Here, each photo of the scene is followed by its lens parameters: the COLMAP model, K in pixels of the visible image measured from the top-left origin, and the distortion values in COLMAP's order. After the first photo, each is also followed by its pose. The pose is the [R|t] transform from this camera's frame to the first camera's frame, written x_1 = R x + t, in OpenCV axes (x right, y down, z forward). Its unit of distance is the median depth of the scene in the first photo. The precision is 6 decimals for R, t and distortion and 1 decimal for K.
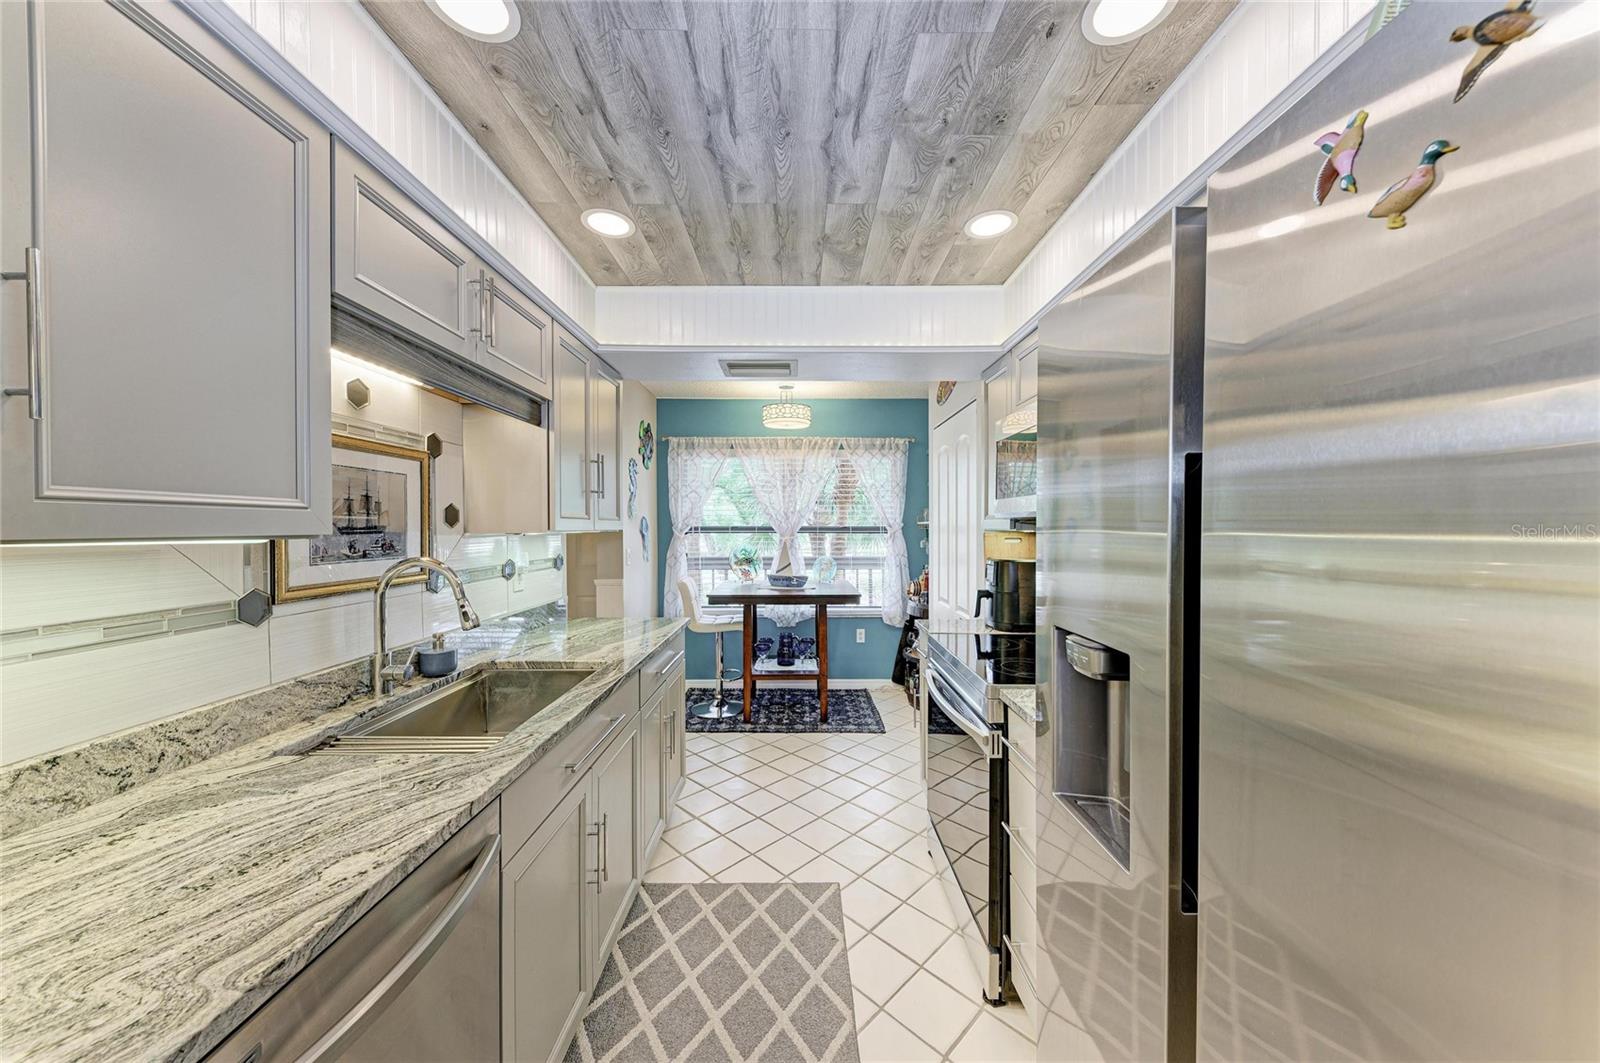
lens RADIAL K [[560.8, 0, 807.1], [0, 560.8, 531.0], [0, 0, 1]] dist [0.009460, 0.000003]
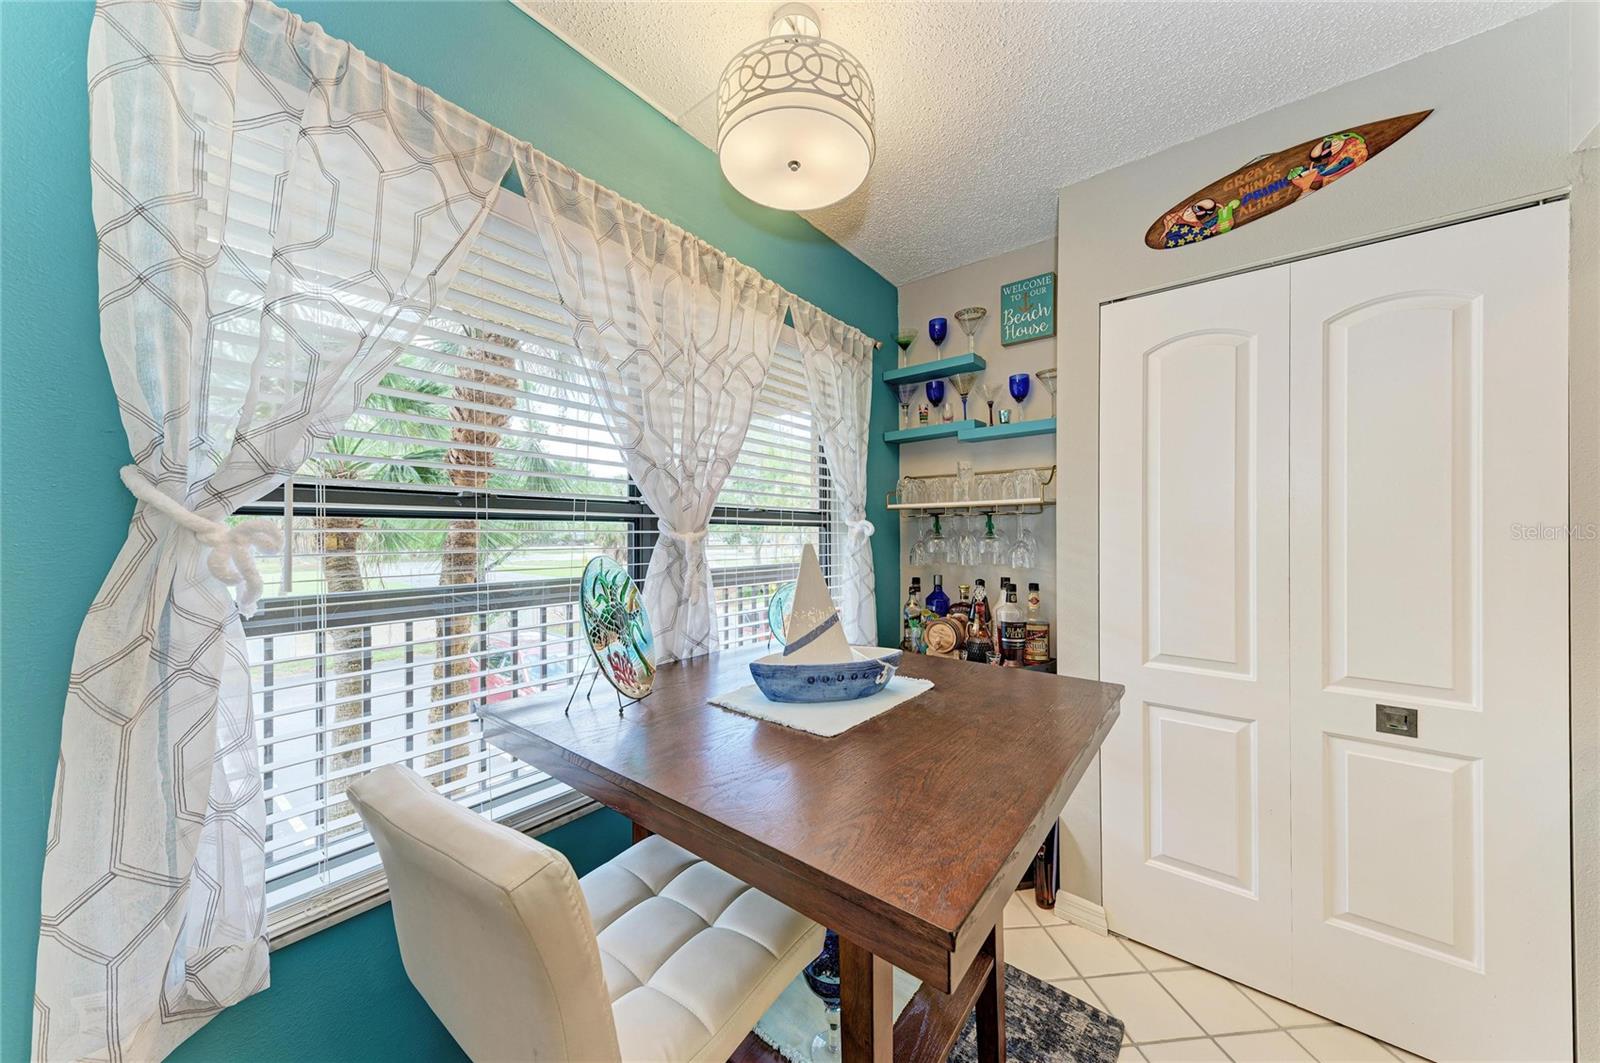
lens RADIAL K [[539.4, 0, 801.4], [0, 539.4, 534.6], [0, 0, 1]] dist [0.021176, -0.004446]
pose [[0.633651, 0.005108, 0.773602, -0.241993], [0.005205, 0.999927, -0.010866, 0.015083], [-0.773601, 0.010912, 0.633579, 0.742289]]
